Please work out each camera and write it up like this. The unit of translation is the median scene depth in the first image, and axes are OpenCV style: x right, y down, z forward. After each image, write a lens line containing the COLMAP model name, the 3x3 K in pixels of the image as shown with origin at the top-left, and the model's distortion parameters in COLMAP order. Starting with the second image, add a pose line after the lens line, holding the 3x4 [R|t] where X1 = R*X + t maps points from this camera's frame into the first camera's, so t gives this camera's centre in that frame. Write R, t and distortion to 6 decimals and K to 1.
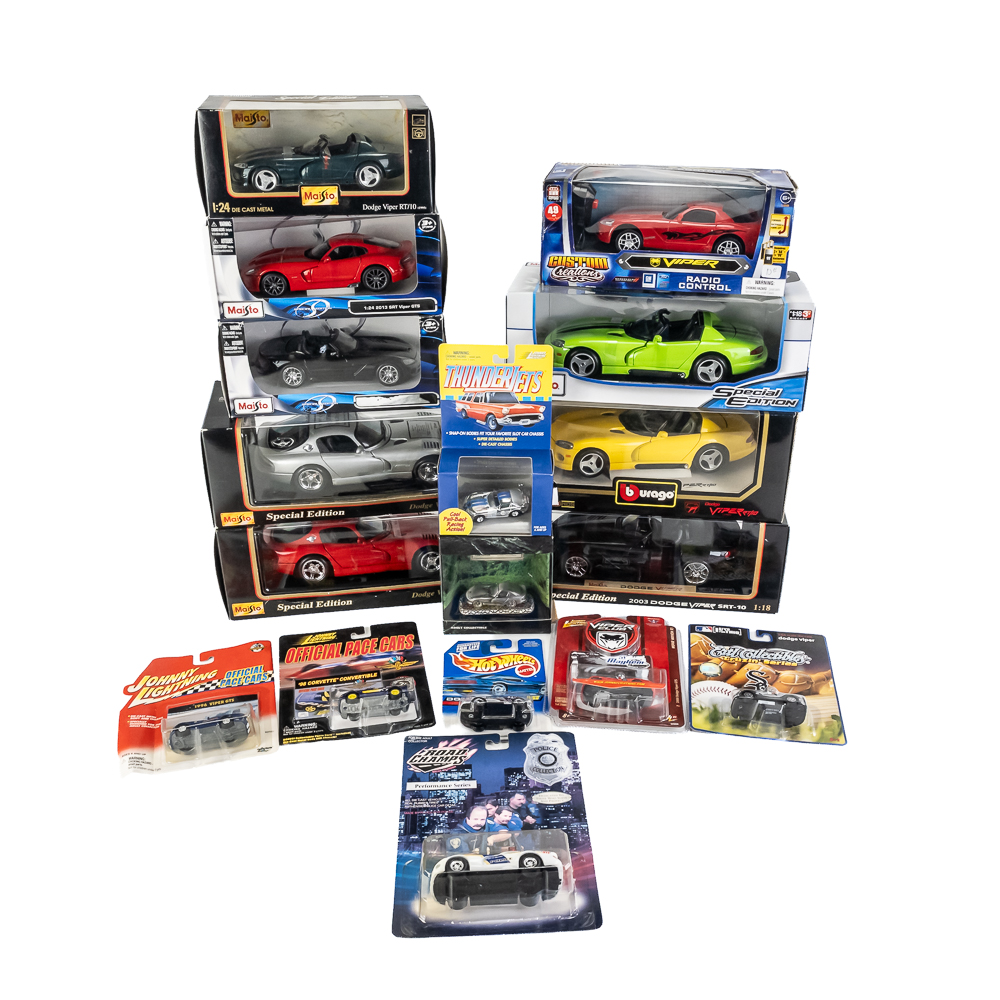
lens RADIAL K [[1016.6, 0, 508.4], [0, 1016.6, 497.0], [0, 0, 1]] dist [-0.026507, 0.000000]
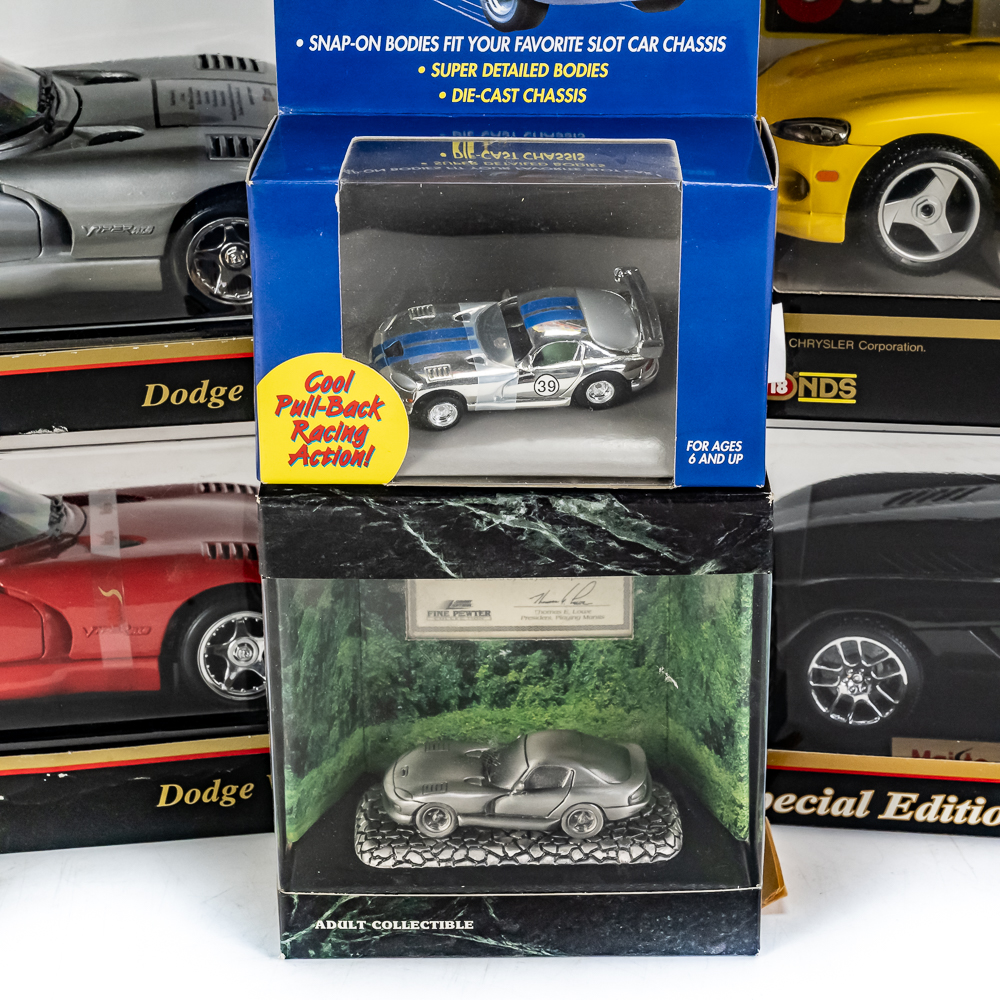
lens RADIAL K [[2542.5, 0, 499.0], [0, 2542.5, 502.0], [0, 0, 1]] dist [0.060246, 0.000000]
pose [[0.999700, 0.000350, -0.024510, -0.001978], [-0.002953, 0.994335, -0.106253, 0.099415], [0.024334, 0.106293, 0.994037, 0.446569]]
